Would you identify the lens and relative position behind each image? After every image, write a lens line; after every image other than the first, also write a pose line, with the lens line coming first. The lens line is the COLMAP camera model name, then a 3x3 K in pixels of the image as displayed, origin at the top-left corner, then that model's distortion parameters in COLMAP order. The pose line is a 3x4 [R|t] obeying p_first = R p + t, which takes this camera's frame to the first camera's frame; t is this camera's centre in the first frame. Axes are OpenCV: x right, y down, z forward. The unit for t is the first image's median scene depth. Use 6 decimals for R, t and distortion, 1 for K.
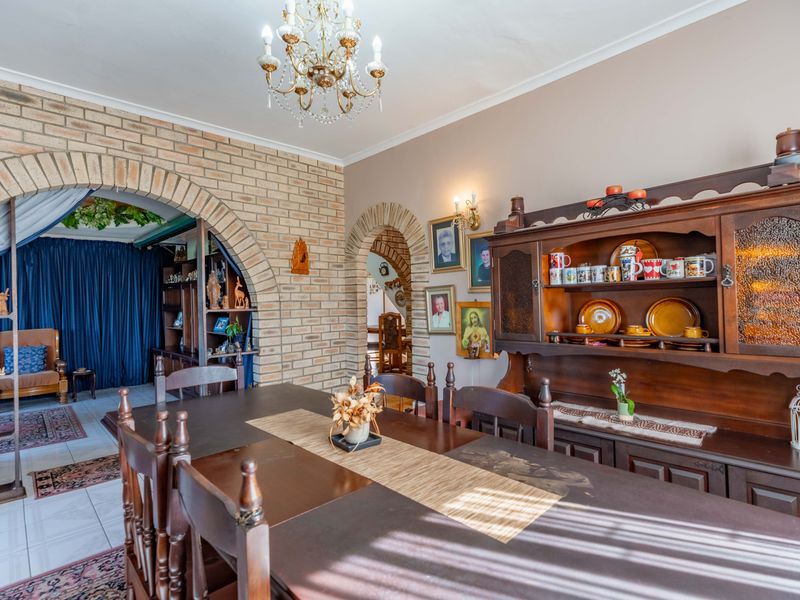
lens RADIAL K [[411.1, 0, 396.9], [0, 411.1, 296.0], [0, 0, 1]] dist [-0.001985, -0.000328]
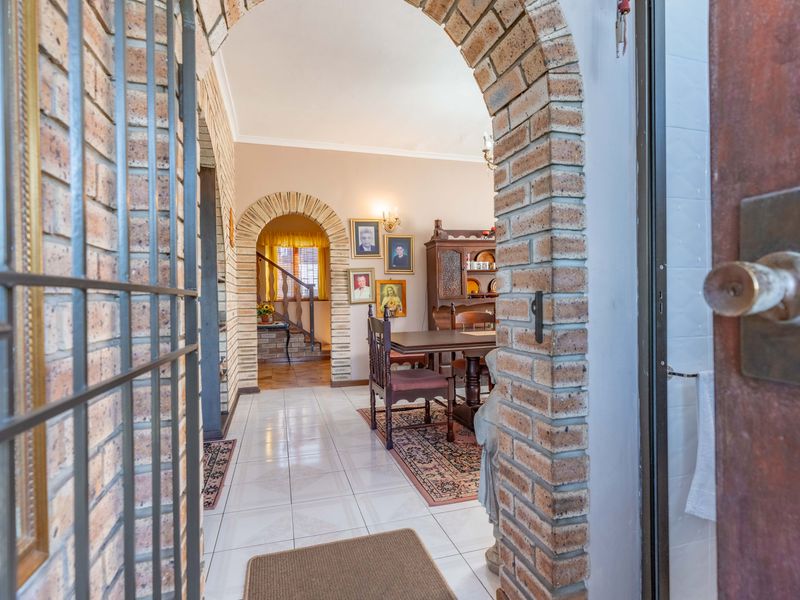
lens RADIAL K [[411.1, 0, 394.7], [0, 411.1, 298.8], [0, 0, 1]] dist [-0.001985, -0.000328]
pose [[0.465492, 0.008923, 0.885007, -1.101096], [0.000294, 0.999948, -0.010236, 0.095715], [-0.885052, 0.005025, 0.465465, 0.282213]]
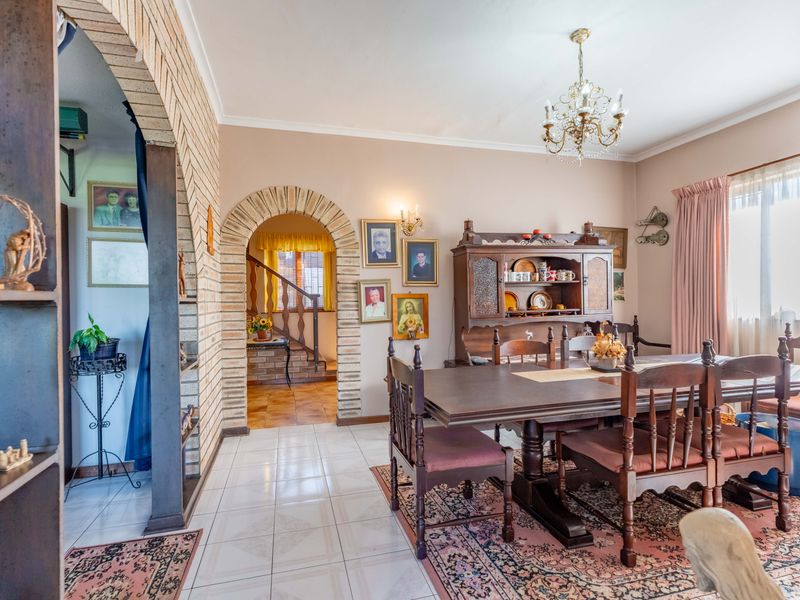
lens RADIAL K [[411.1, 0, 396.1], [0, 411.1, 299.1], [0, 0, 1]] dist [-0.001985, -0.000328]
pose [[0.478214, 0.012715, 0.878151, -0.888036], [-0.003016, 0.999913, -0.012836, 0.045076], [-0.878238, 0.003490, 0.478211, 0.436575]]
